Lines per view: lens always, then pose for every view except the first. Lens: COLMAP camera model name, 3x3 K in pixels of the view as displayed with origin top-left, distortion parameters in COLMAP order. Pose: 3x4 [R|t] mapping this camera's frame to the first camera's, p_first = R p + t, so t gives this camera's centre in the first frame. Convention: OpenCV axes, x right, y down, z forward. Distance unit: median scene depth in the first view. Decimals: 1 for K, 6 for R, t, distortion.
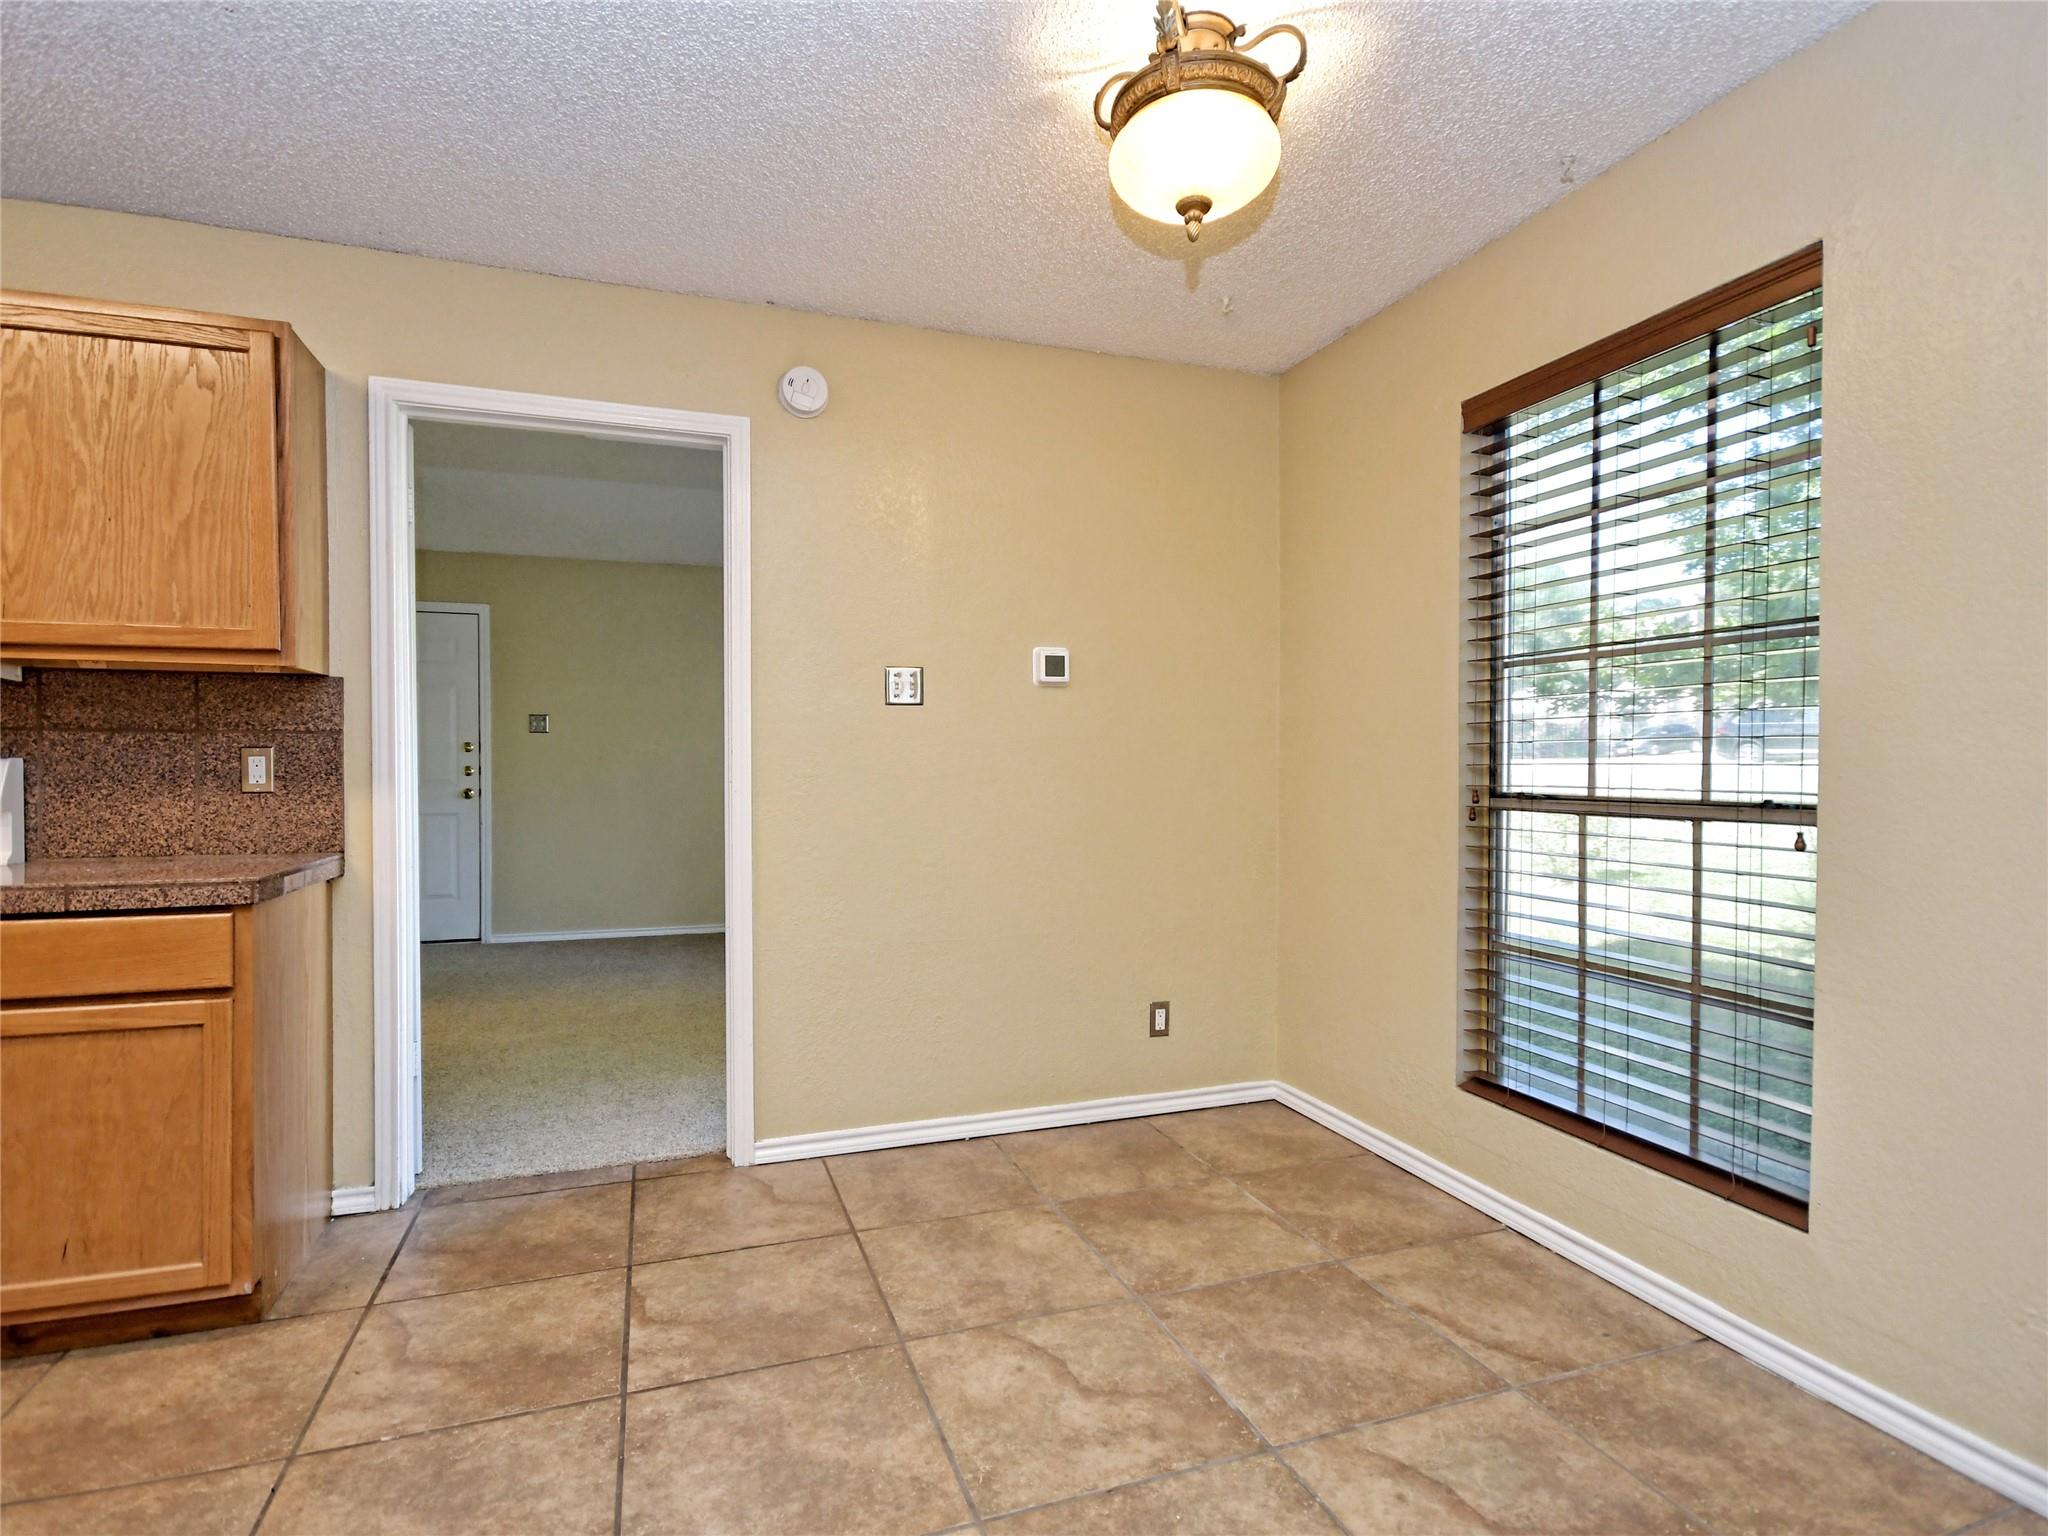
lens RADIAL K [[1047.9, 0, 1012.0], [0, 1047.9, 773.1], [0, 0, 1]] dist [0.008794, -0.007016]
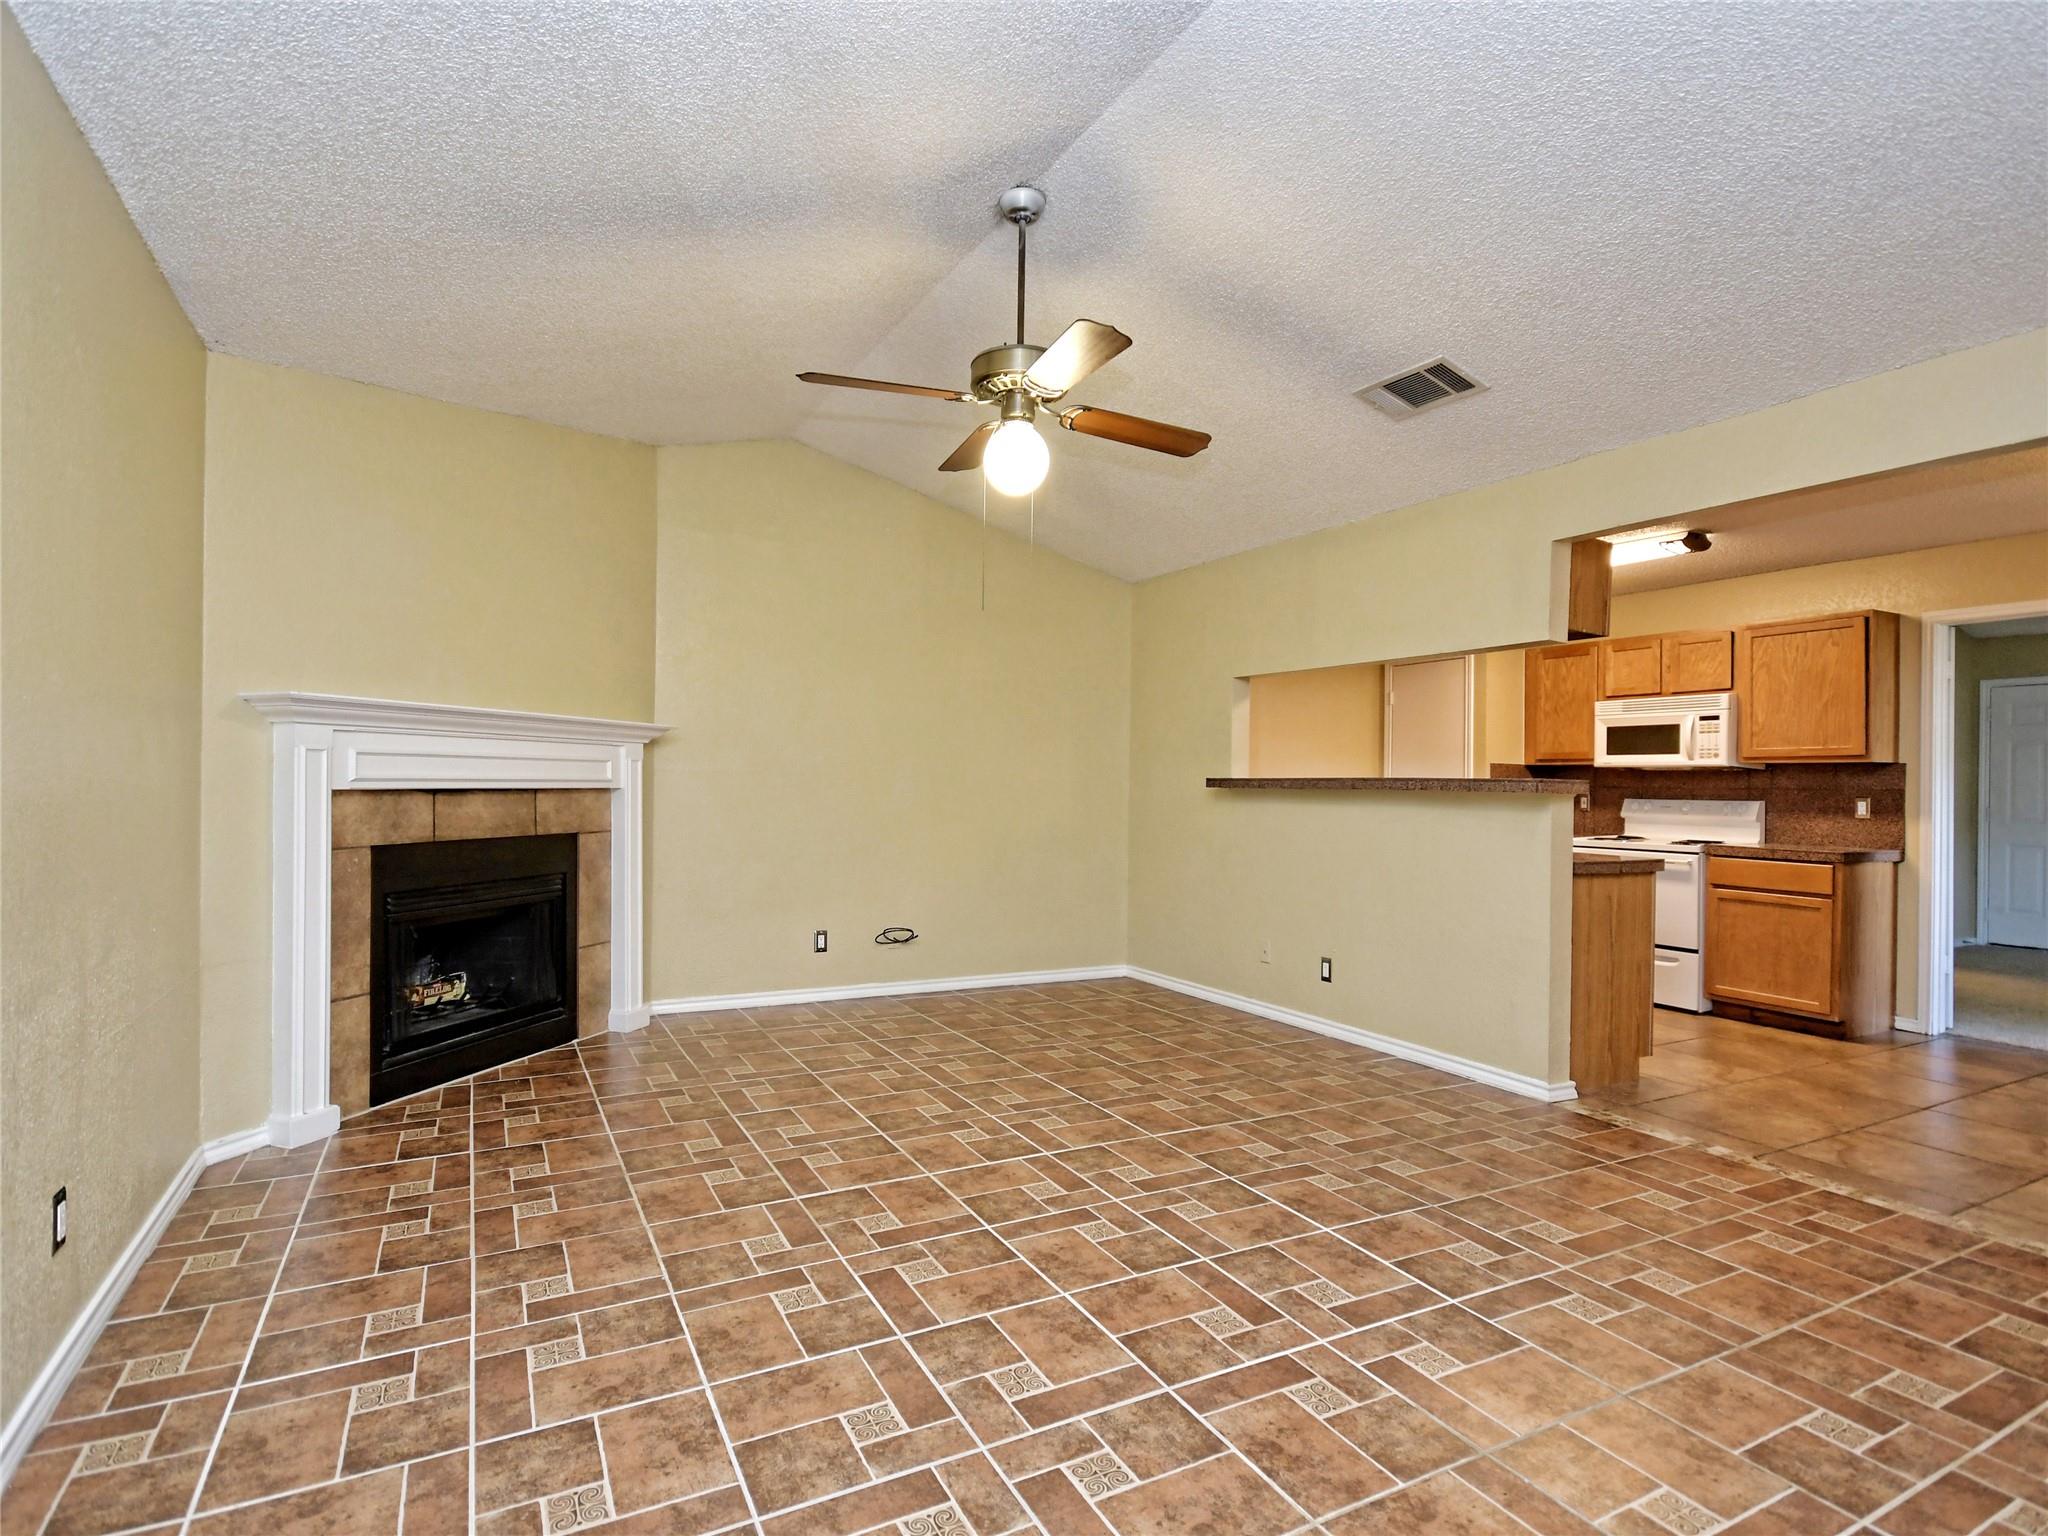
lens RADIAL K [[1047.9, 0, 980.9], [0, 1047.9, 774.3], [0, 0, 1]] dist [0.008794, -0.007016]
pose [[0.138696, -0.002810, -0.990331, 1.302532], [-0.025786, 0.999647, -0.006448, -0.013685], [0.989999, 0.026431, 0.138574, -1.218449]]
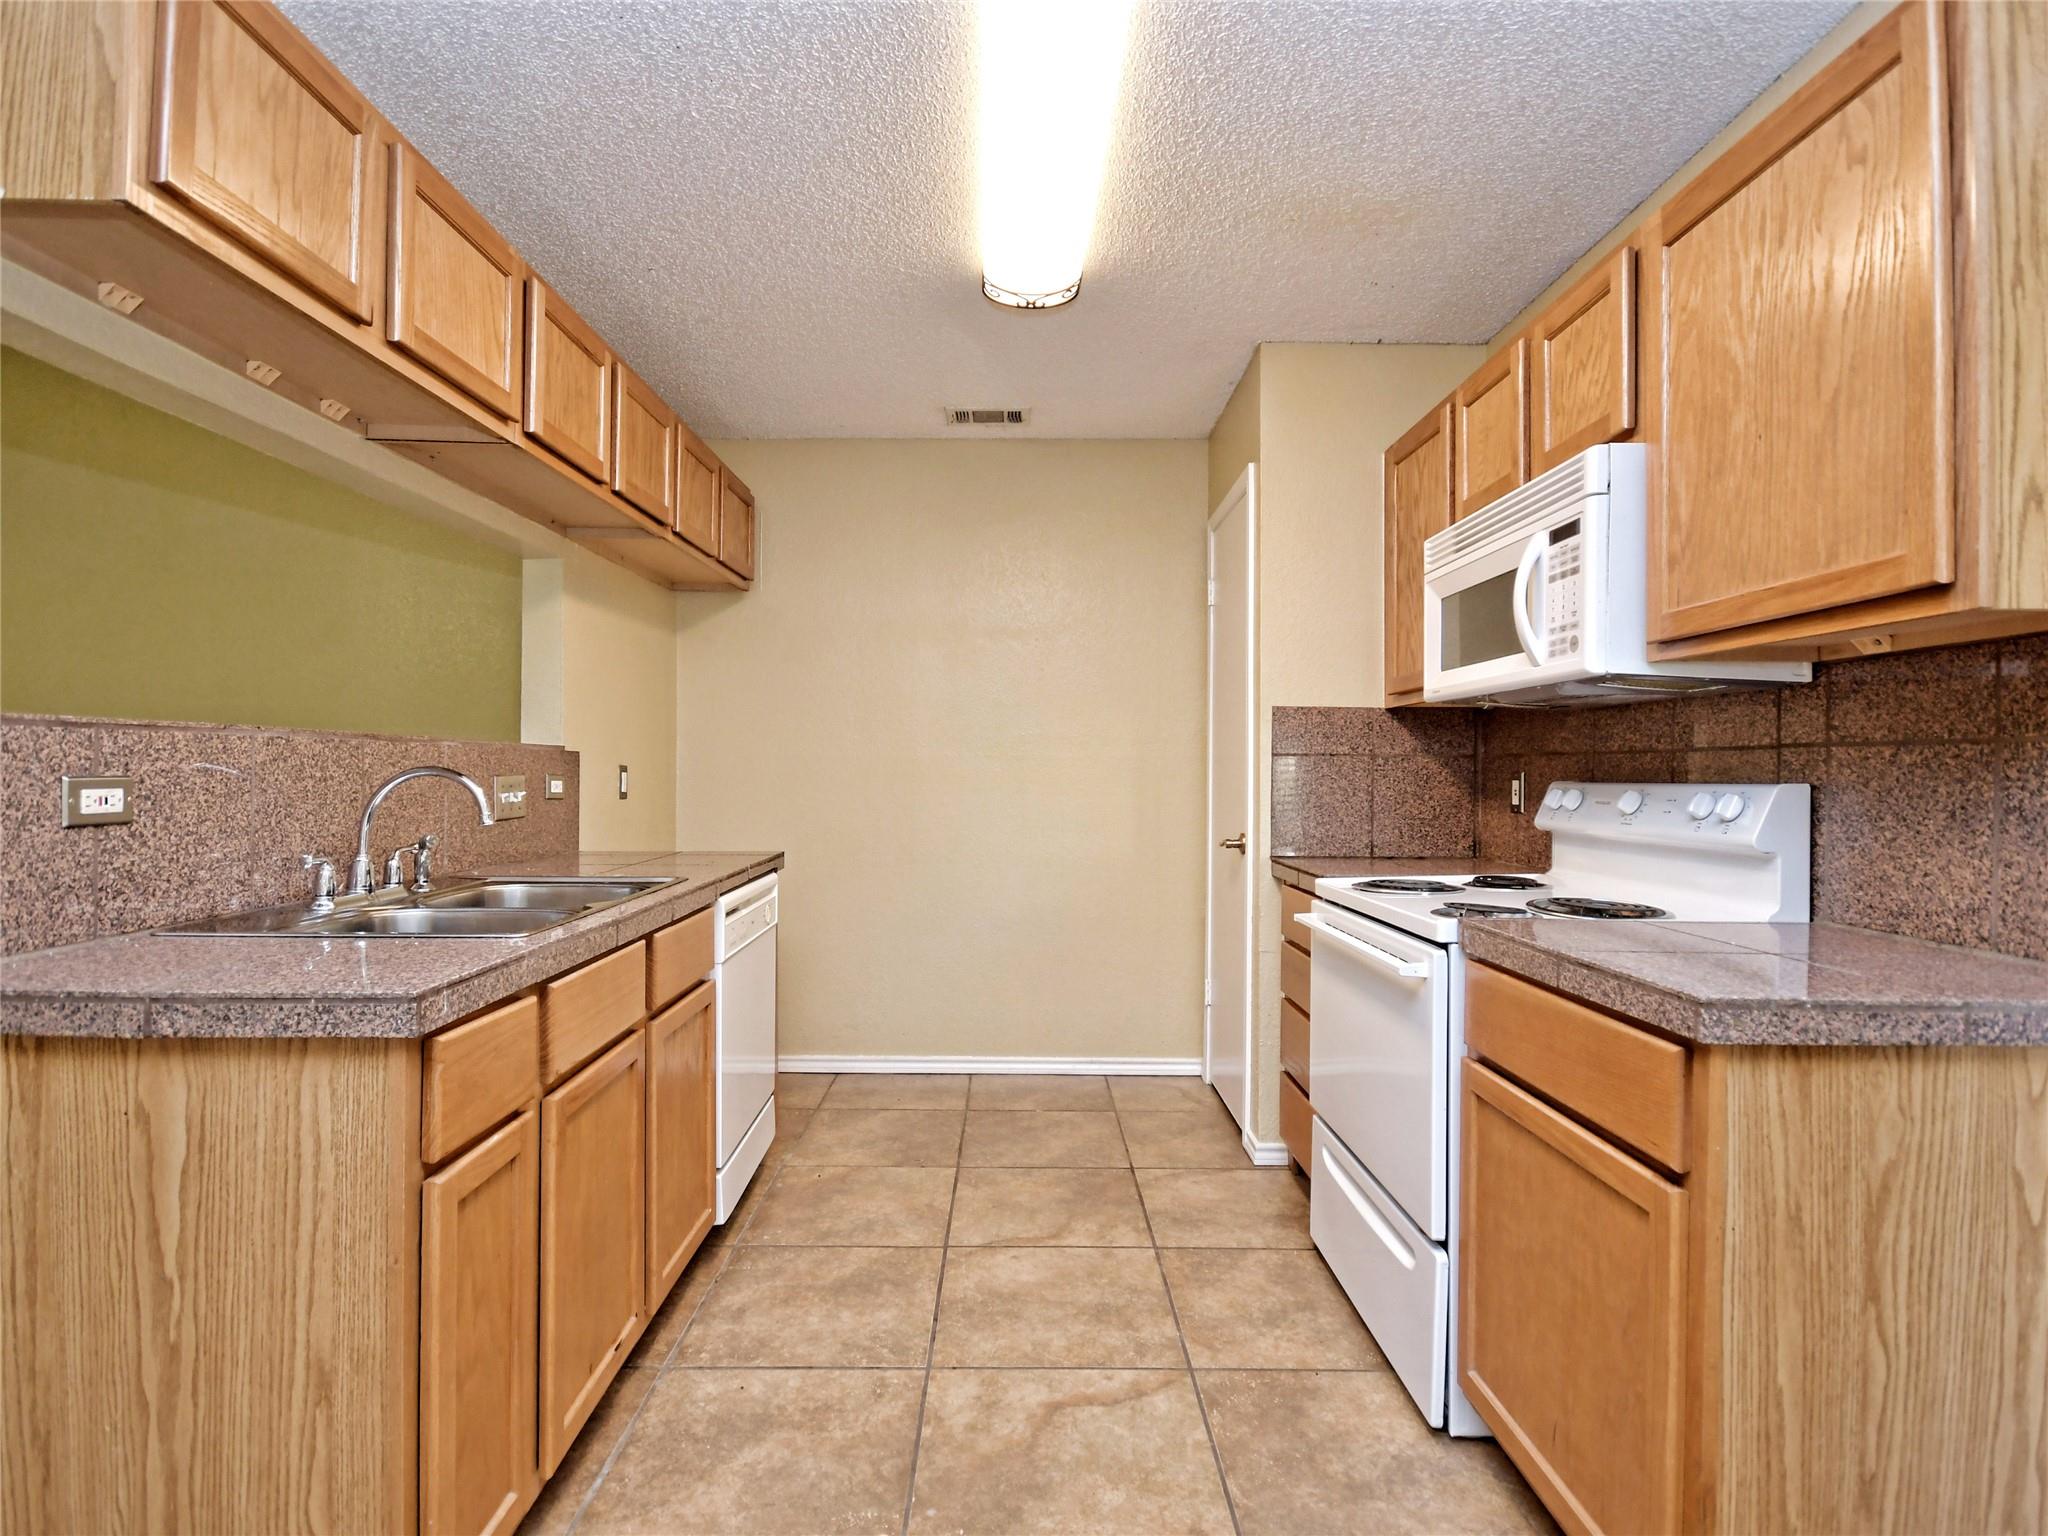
lens RADIAL K [[1047.9, 0, 1018.5], [0, 1047.9, 777.7], [0, 0, 1]] dist [0.008794, -0.007016]
pose [[-0.329016, 0.002370, -0.944321, -0.050866], [-0.015858, 0.999842, 0.008034, -0.016847], [0.944191, 0.017619, -0.328927, 0.757866]]
